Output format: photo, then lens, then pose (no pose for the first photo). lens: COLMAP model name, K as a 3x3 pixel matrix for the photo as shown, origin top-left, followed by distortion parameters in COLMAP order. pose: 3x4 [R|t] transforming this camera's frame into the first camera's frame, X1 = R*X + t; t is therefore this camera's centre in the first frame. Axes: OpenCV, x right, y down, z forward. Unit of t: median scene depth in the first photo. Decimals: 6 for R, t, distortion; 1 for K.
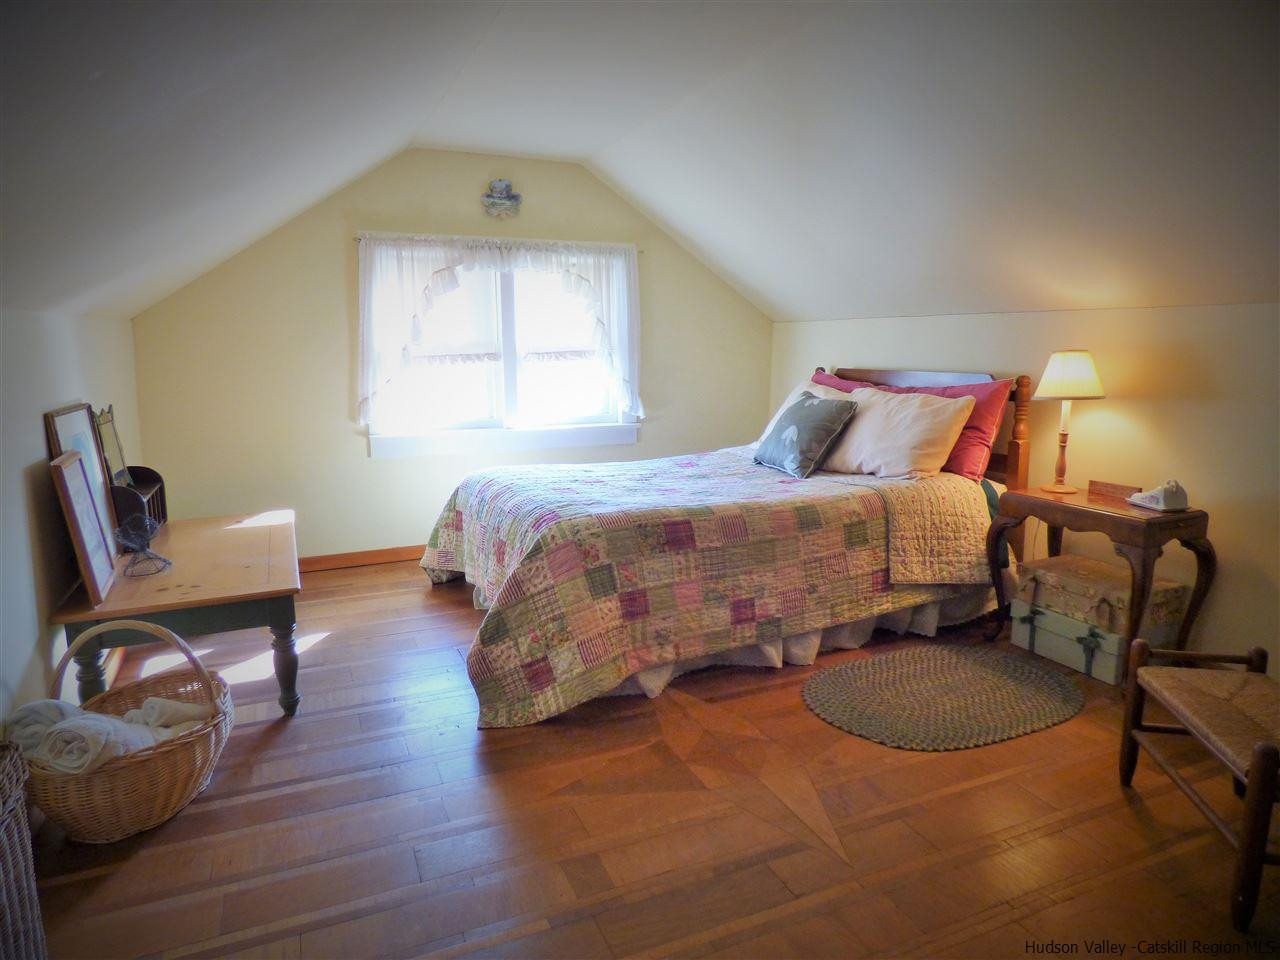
lens RADIAL K [[796.7, 0, 639.6], [0, 796.7, 482.5], [0, 0, 1]] dist [-0.003394, 0.003674]
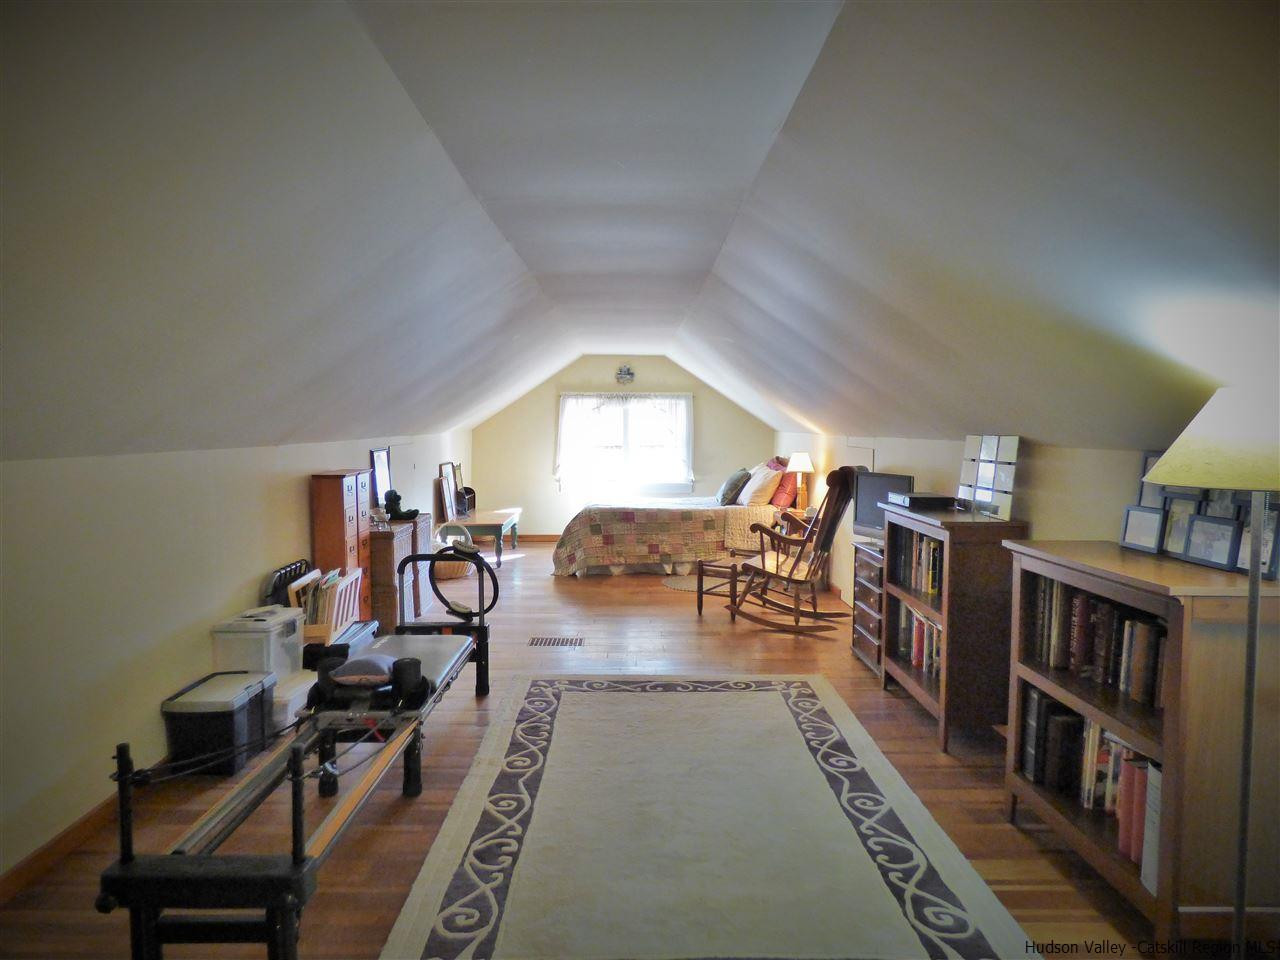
lens RADIAL K [[796.7, 0, 640.2], [0, 796.7, 482.1], [0, 0, 1]] dist [-0.003394, 0.003674]
pose [[0.921480, 0.039140, -0.386448, 0.990228], [-0.076475, 0.993718, -0.081710, 0.146716], [0.380822, 0.104848, 0.918684, -1.305510]]
